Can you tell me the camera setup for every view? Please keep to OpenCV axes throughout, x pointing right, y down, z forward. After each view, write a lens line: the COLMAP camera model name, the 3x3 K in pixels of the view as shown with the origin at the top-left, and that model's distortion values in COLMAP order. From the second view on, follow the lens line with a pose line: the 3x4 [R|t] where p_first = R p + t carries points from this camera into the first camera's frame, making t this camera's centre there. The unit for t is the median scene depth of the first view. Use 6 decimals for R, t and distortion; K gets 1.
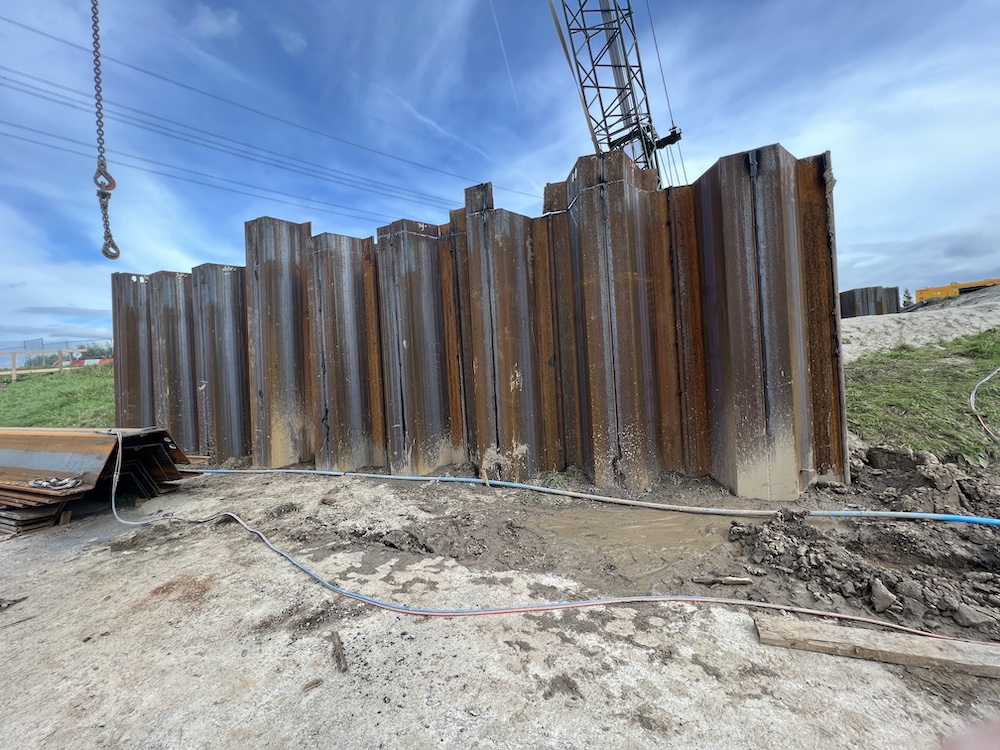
lens RADIAL K [[398.8, 0, 498.2], [0, 398.8, 372.3], [0, 0, 1]] dist [-0.000311, -0.000038]
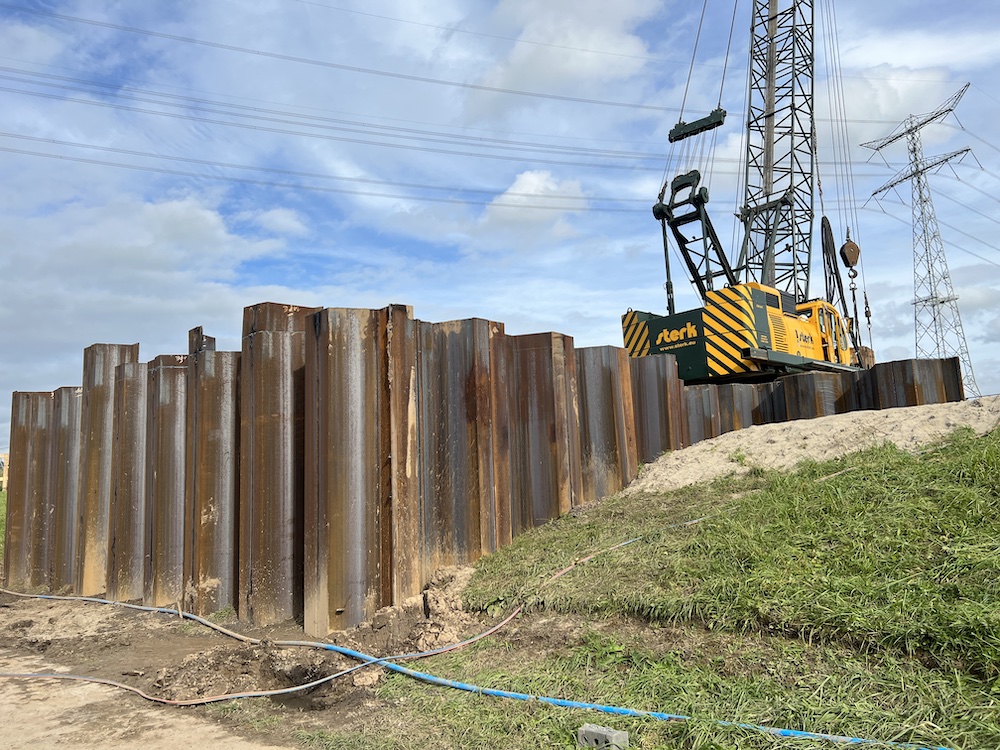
lens RADIAL K [[747.6, 0, 500.0], [0, 747.6, 375.0], [0, 0, 1]] dist [0.047792, -0.001395]
pose [[0.935865, -0.045345, -0.349429, 1.438679], [0.003660, 0.992883, -0.119041, -0.100870], [0.352340, 0.110128, 0.929370, -0.591638]]
